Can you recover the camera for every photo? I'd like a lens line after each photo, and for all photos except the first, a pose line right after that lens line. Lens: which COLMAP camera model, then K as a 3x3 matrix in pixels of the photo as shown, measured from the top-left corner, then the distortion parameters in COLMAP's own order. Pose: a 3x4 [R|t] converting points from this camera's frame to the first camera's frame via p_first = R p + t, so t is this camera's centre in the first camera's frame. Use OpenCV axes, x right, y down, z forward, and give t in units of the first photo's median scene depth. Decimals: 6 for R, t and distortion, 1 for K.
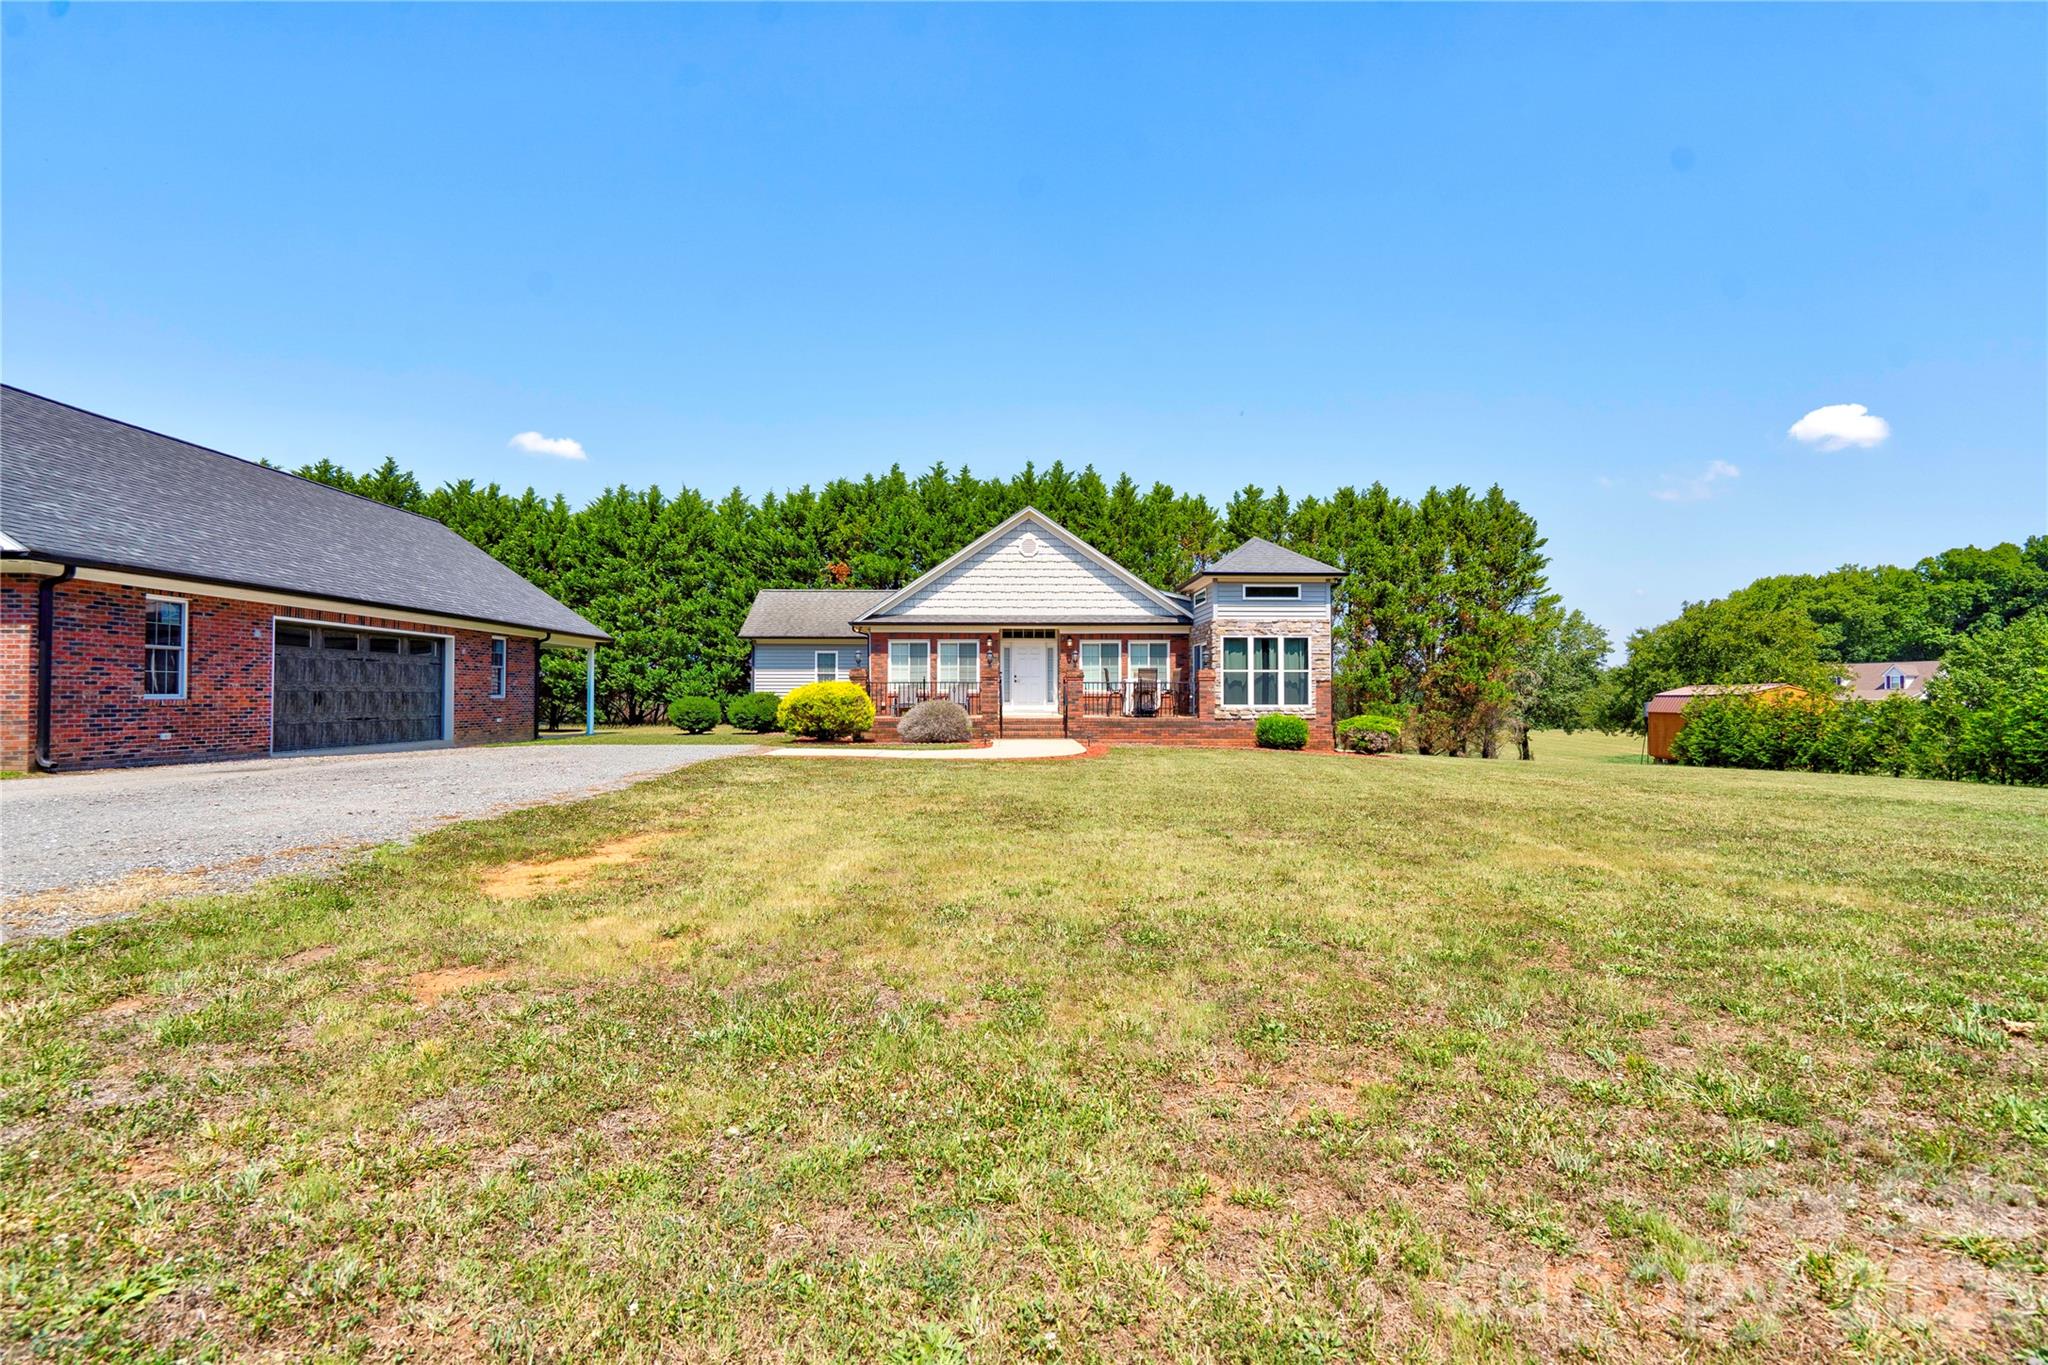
lens RADIAL K [[946.4, 0, 1019.1], [0, 946.4, 675.7], [0, 0, 1]] dist [0.008423, 0.005130]
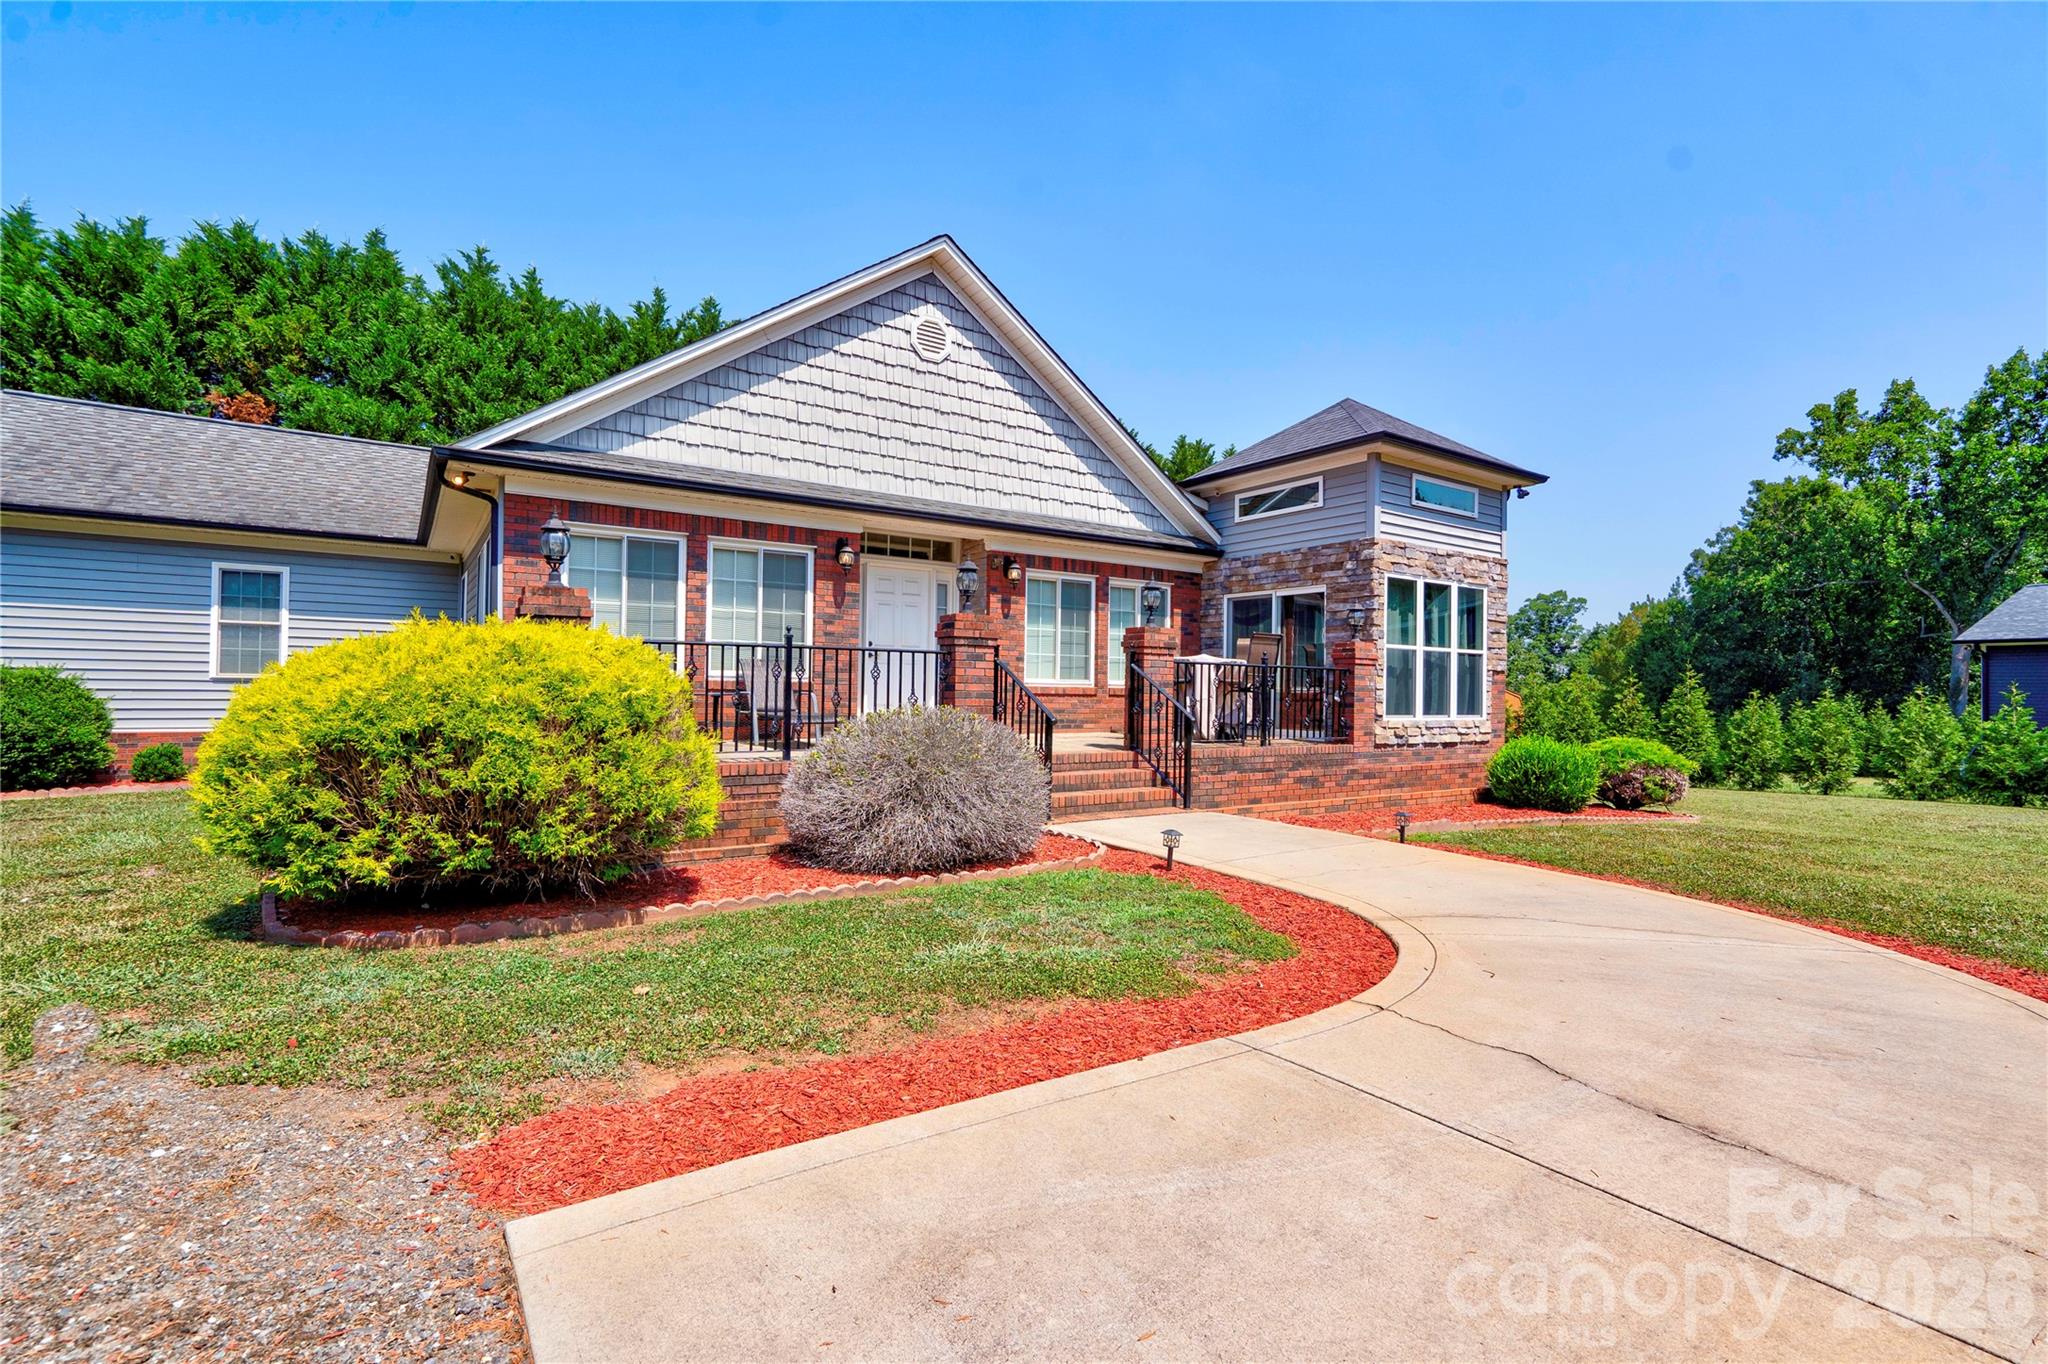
lens RADIAL K [[946.4, 0, 1025.7], [0, 946.4, 674.1], [0, 0, 1]] dist [0.008423, 0.005130]
pose [[0.842805, 0.021221, 0.537801, -0.178869], [-0.025165, 0.999683, -0.000009, 0.012695], [-0.537631, -0.013526, 0.843072, 0.621014]]
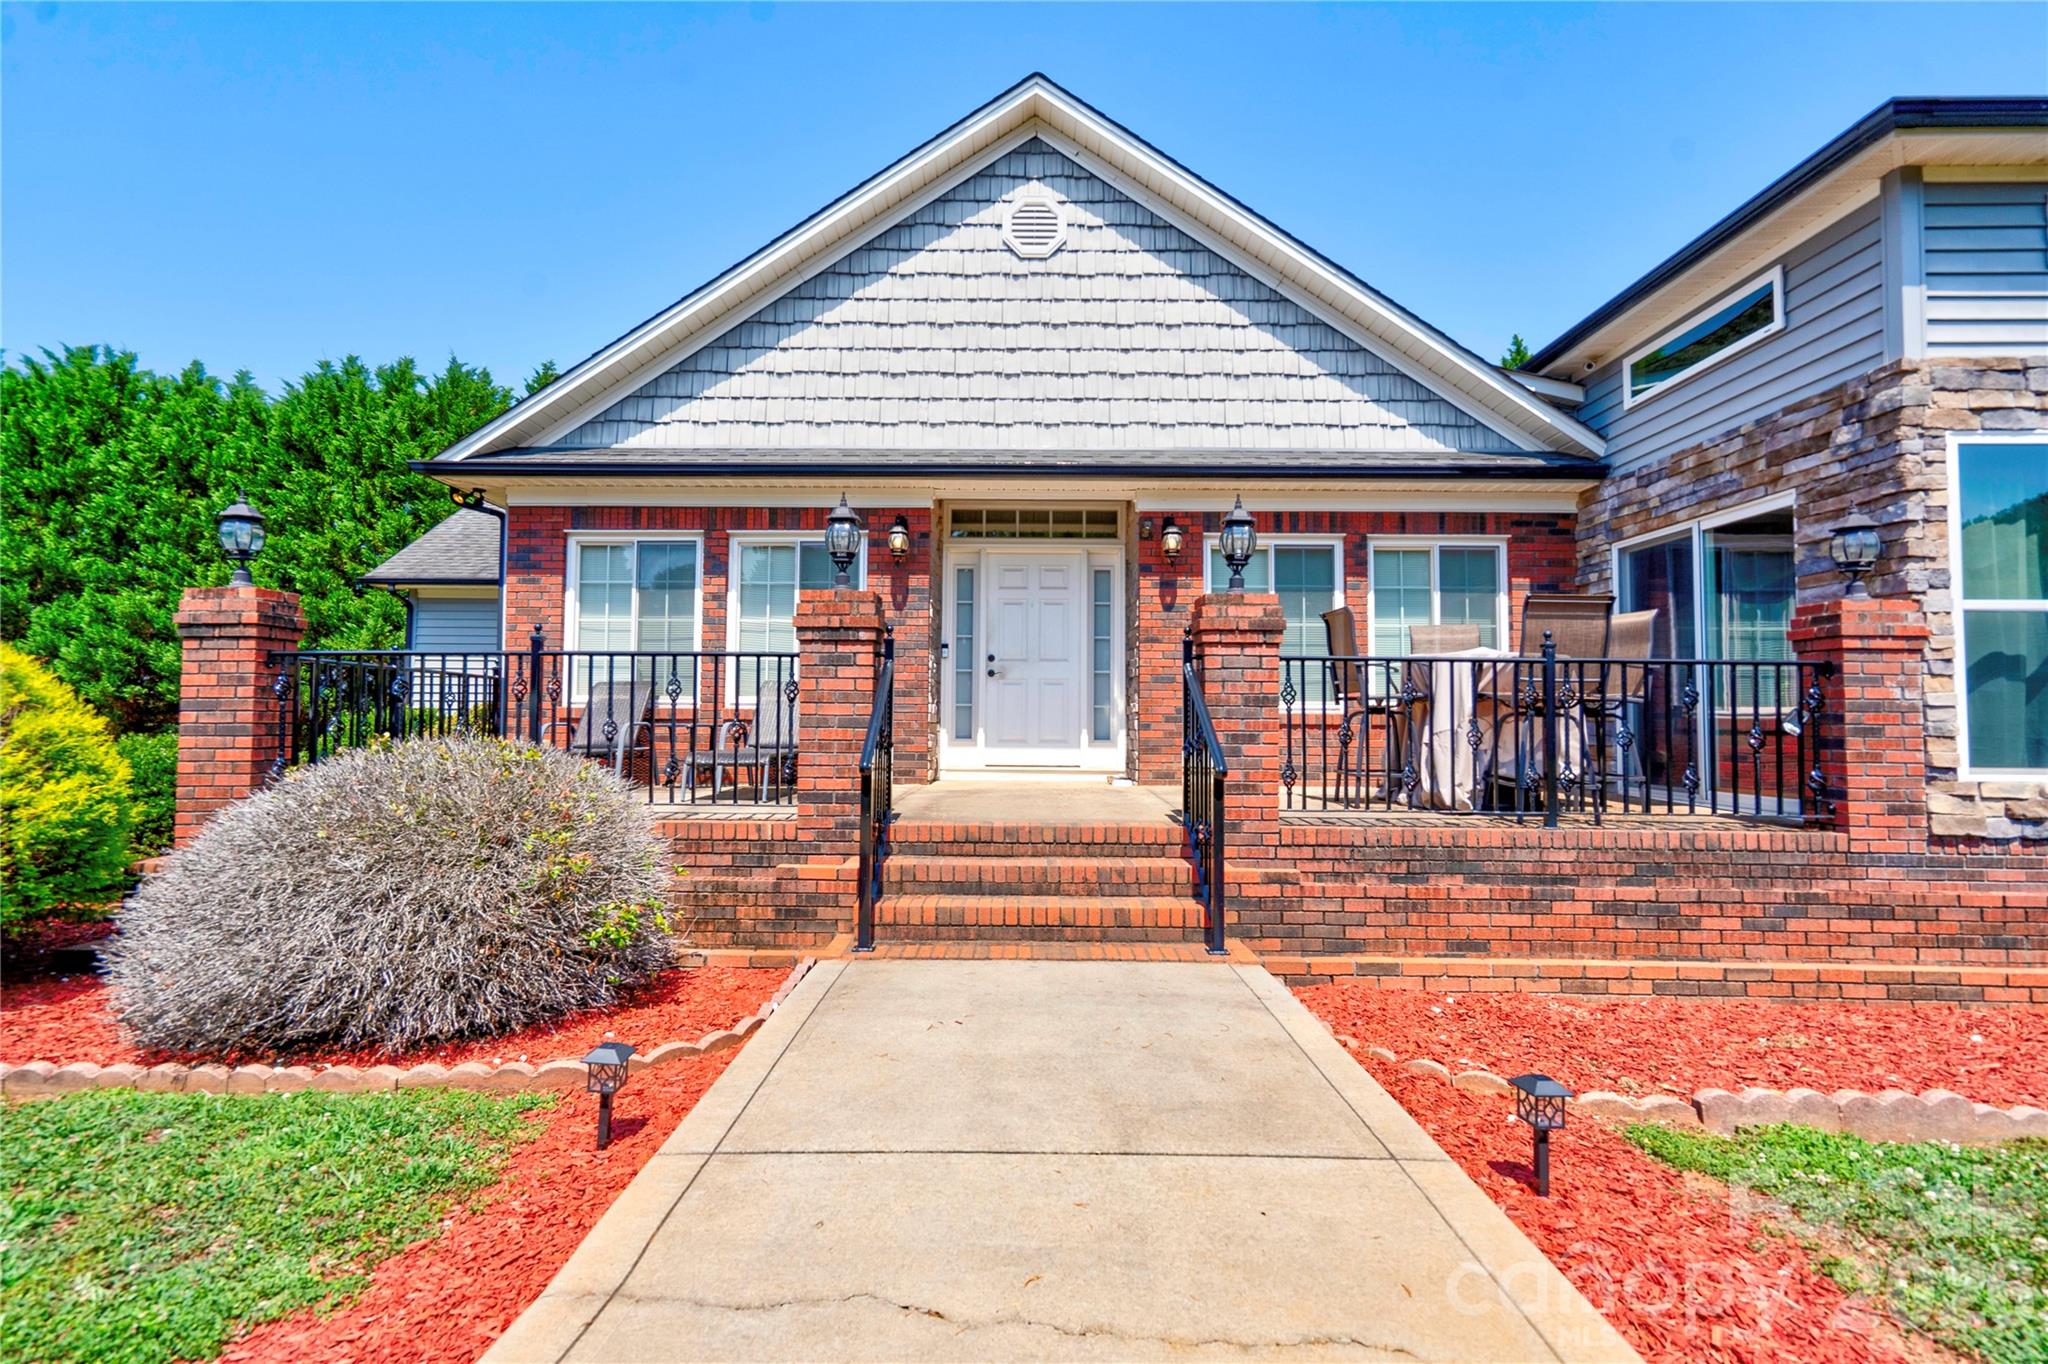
lens RADIAL K [[946.4, 0, 1005.2], [0, 946.4, 678.3], [0, 0, 1]] dist [0.008423, 0.005130]
pose [[0.999110, 0.005041, -0.041887, 0.014410], [-0.006113, 0.999656, -0.025508, 0.015865], [0.041744, 0.025742, 0.998797, 0.703423]]
